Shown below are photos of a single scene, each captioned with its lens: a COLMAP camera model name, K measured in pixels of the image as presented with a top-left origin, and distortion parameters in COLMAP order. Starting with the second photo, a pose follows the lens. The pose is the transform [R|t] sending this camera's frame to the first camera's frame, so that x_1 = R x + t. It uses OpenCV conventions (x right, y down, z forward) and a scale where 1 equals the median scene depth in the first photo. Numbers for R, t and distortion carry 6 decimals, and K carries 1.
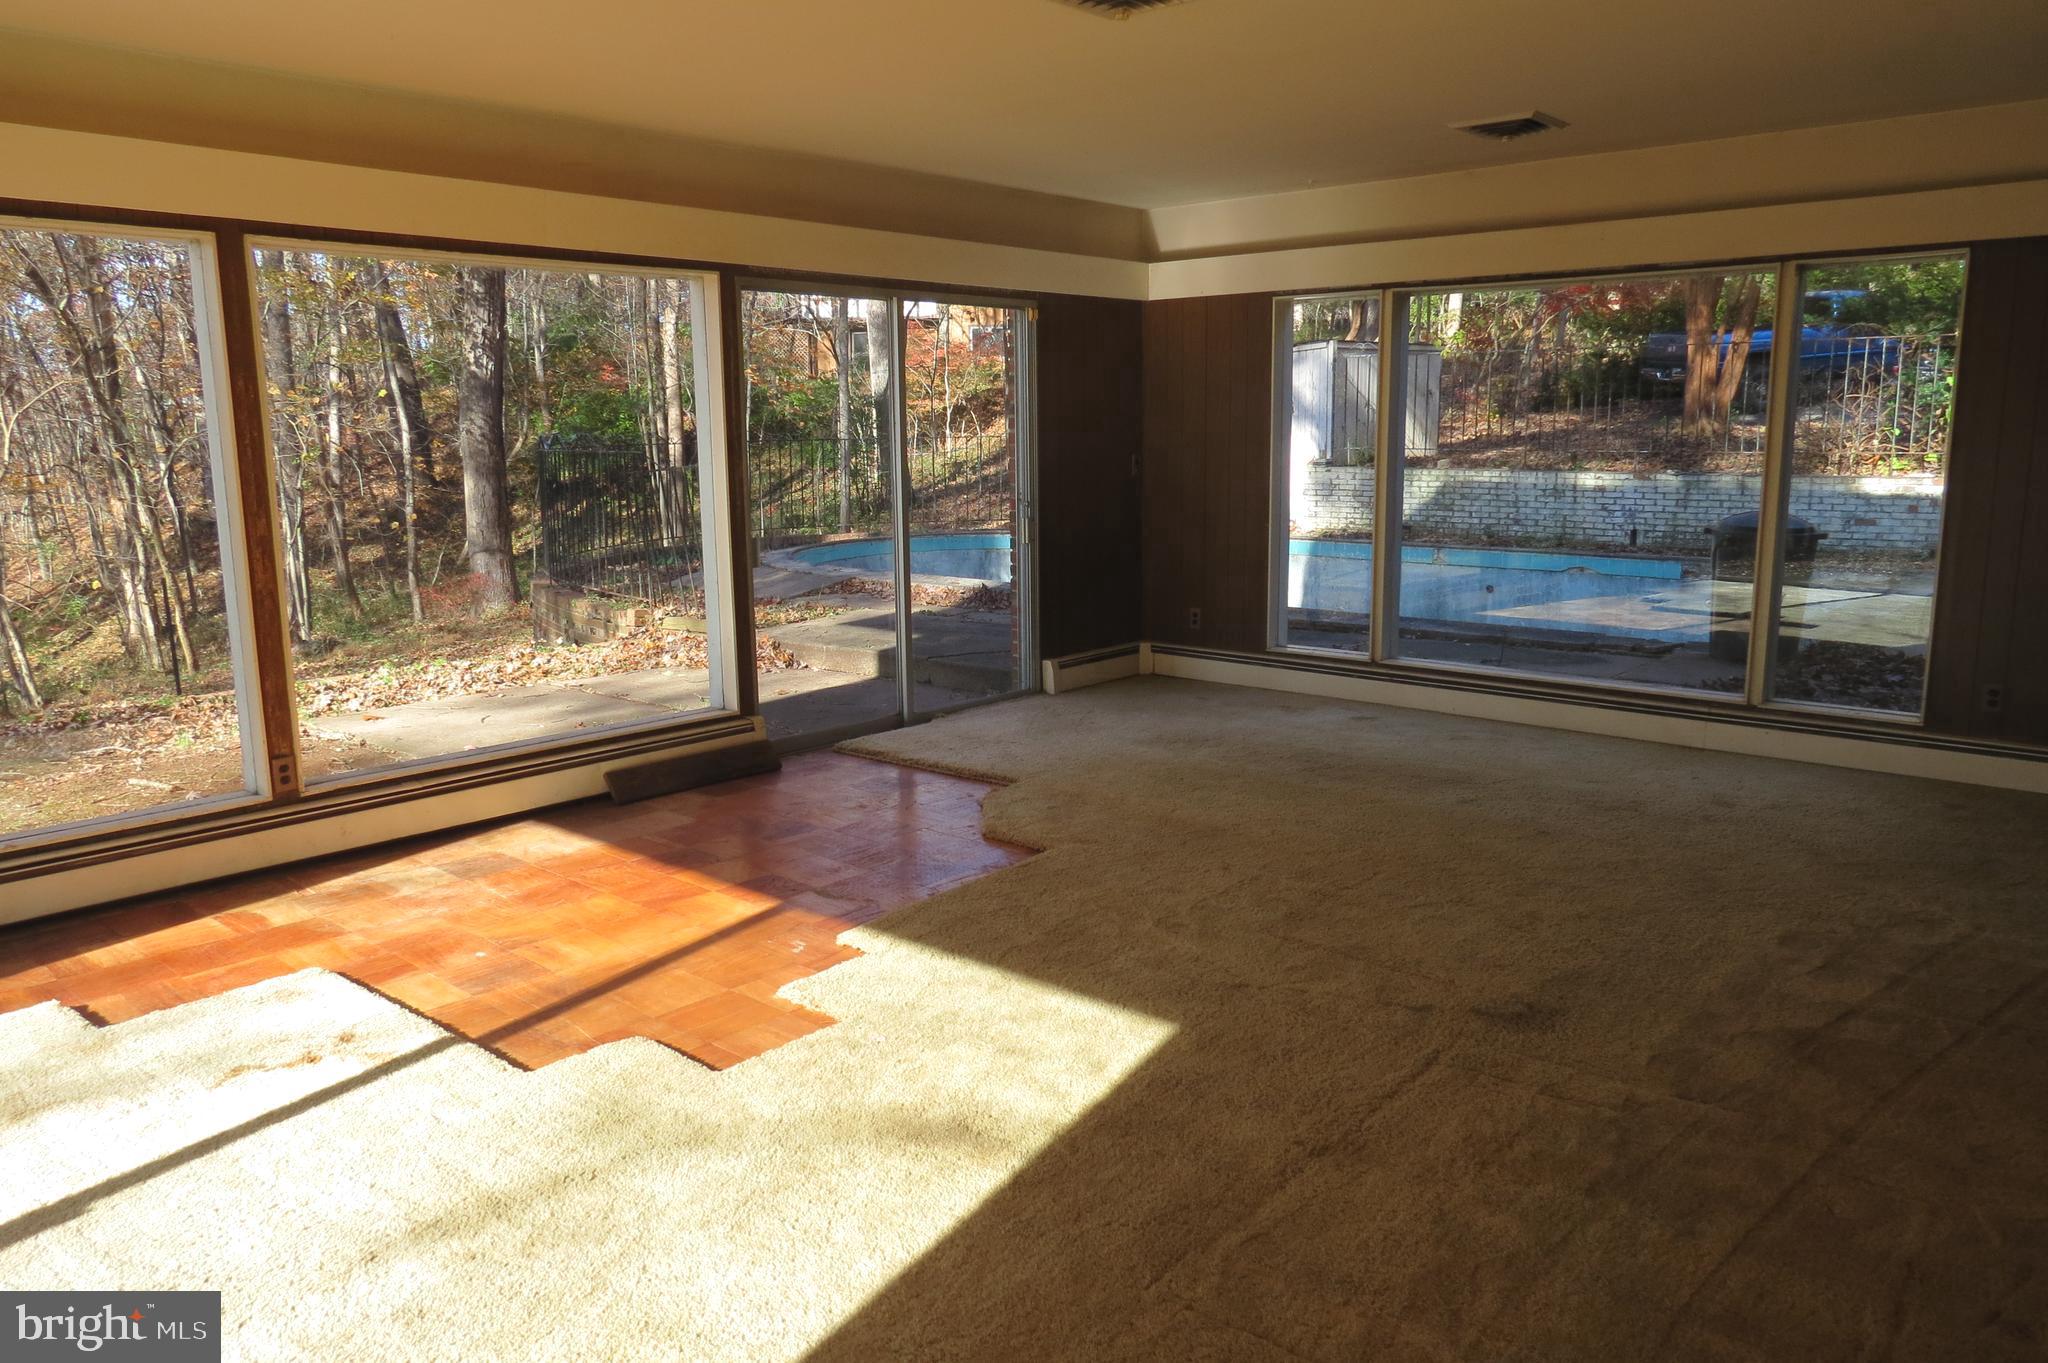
lens RADIAL K [[1454.7, 0, 1015.2], [0, 1454.7, 679.2], [0, 0, 1]] dist [-0.043047, 0.020742]
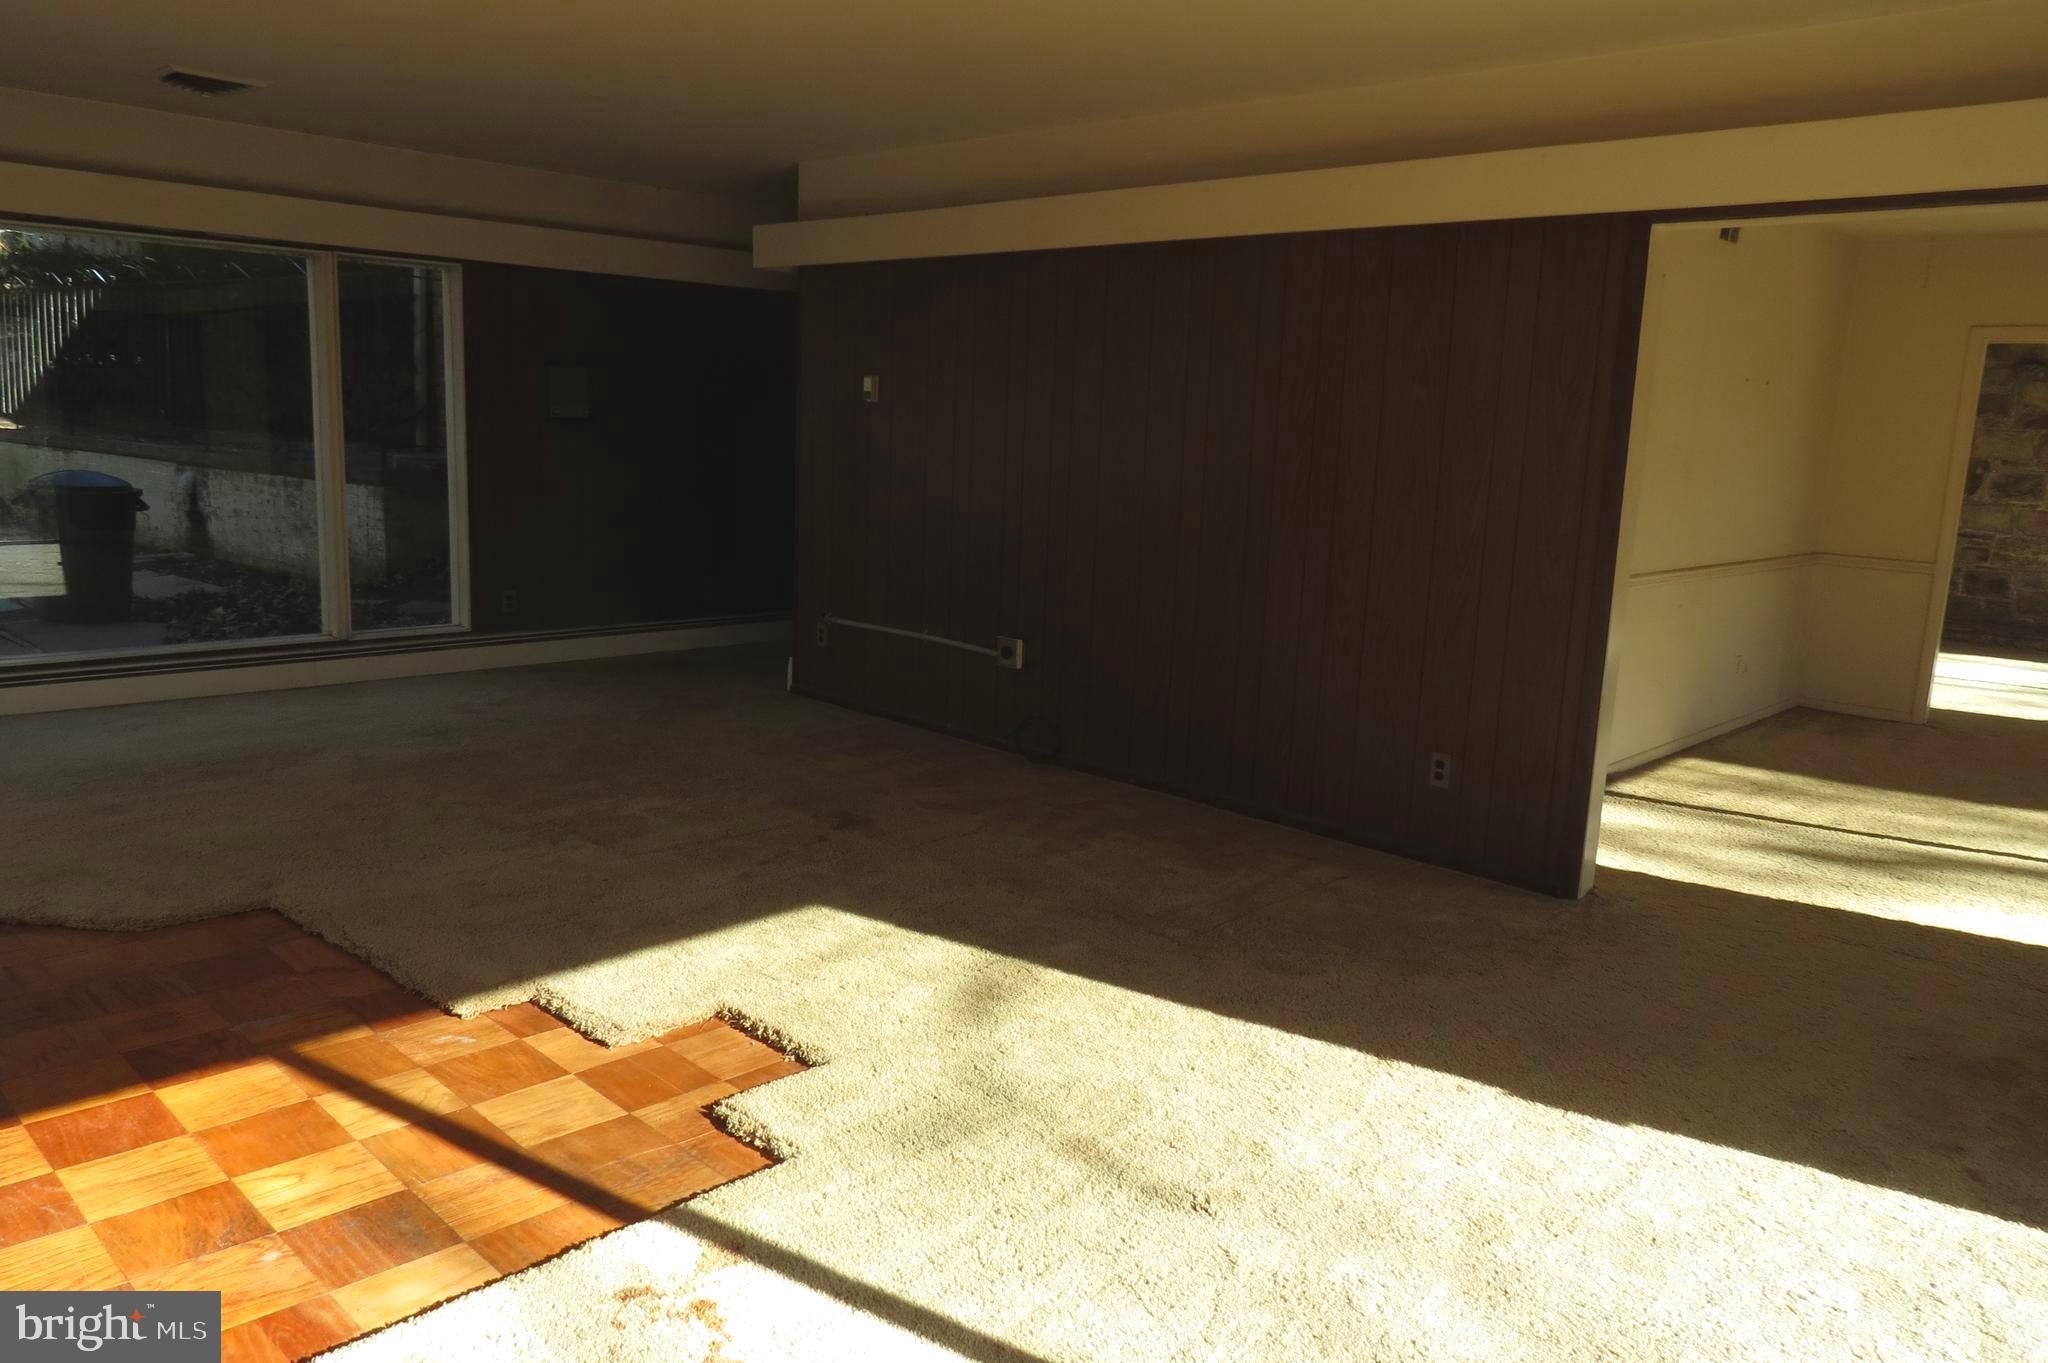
lens RADIAL K [[1454.7, 0, 1002.4], [0, 1454.7, 693.2], [0, 0, 1]] dist [-0.043047, 0.020742]
pose [[0.051506, -0.177456, 0.982780, -0.926425], [0.133519, 0.976475, 0.169320, -0.103257], [-0.989707, 0.122499, 0.073988, 0.640538]]
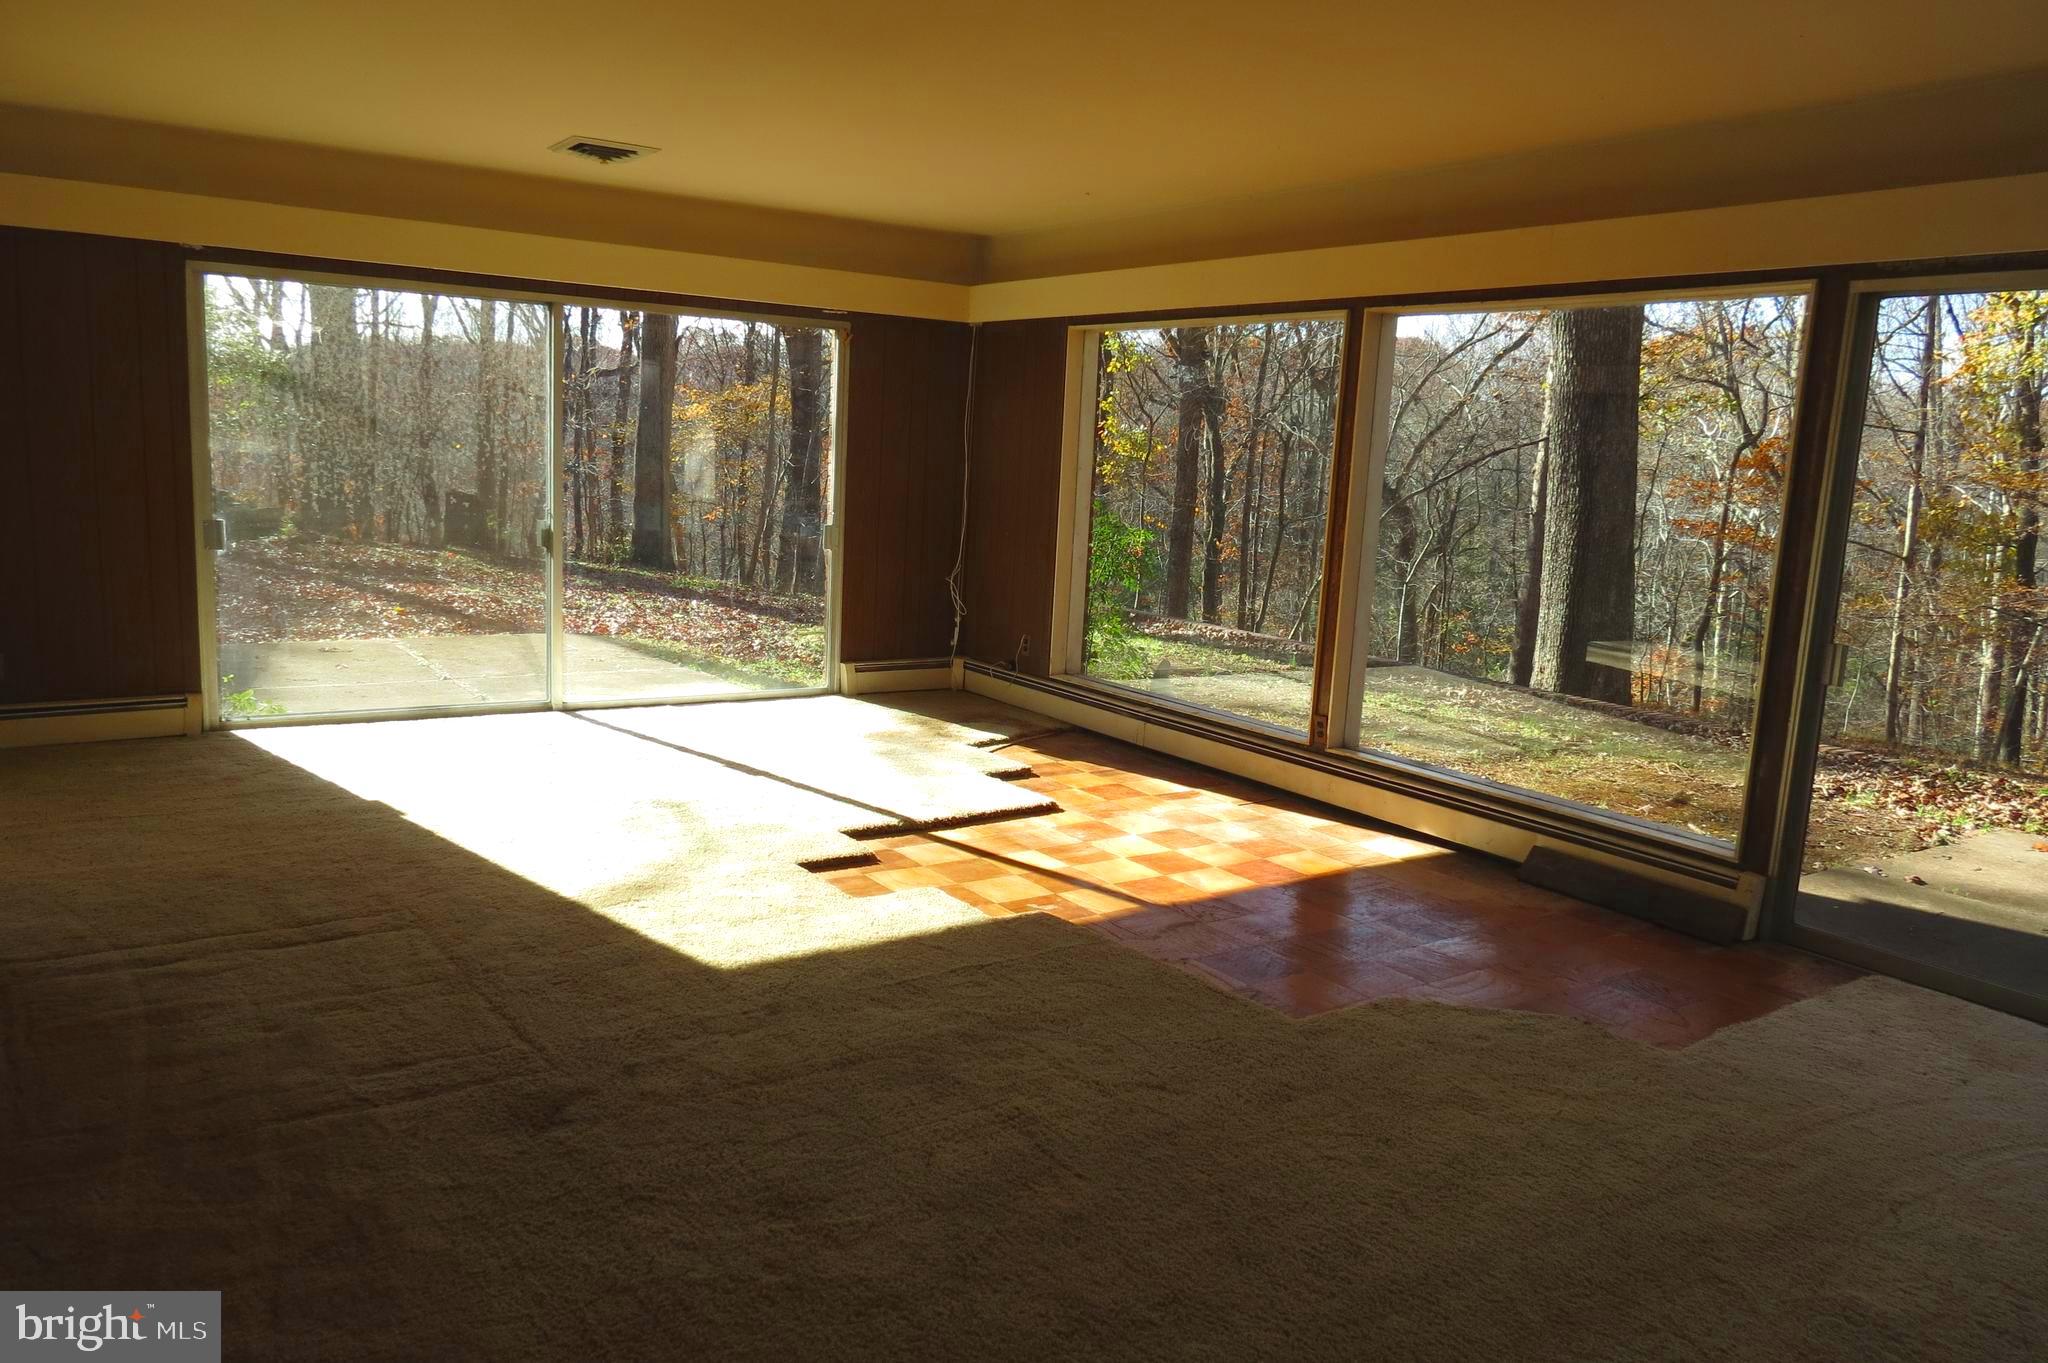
lens RADIAL K [[1454.7, 0, 1014.1], [0, 1454.7, 688.1], [0, 0, 1]] dist [-0.043047, 0.020742]
pose [[-0.261048, 0.156101, -0.952621, 0.977060], [-0.204261, 0.955561, 0.212557, -0.233358], [0.943468, 0.250070, -0.217563, 1.246848]]
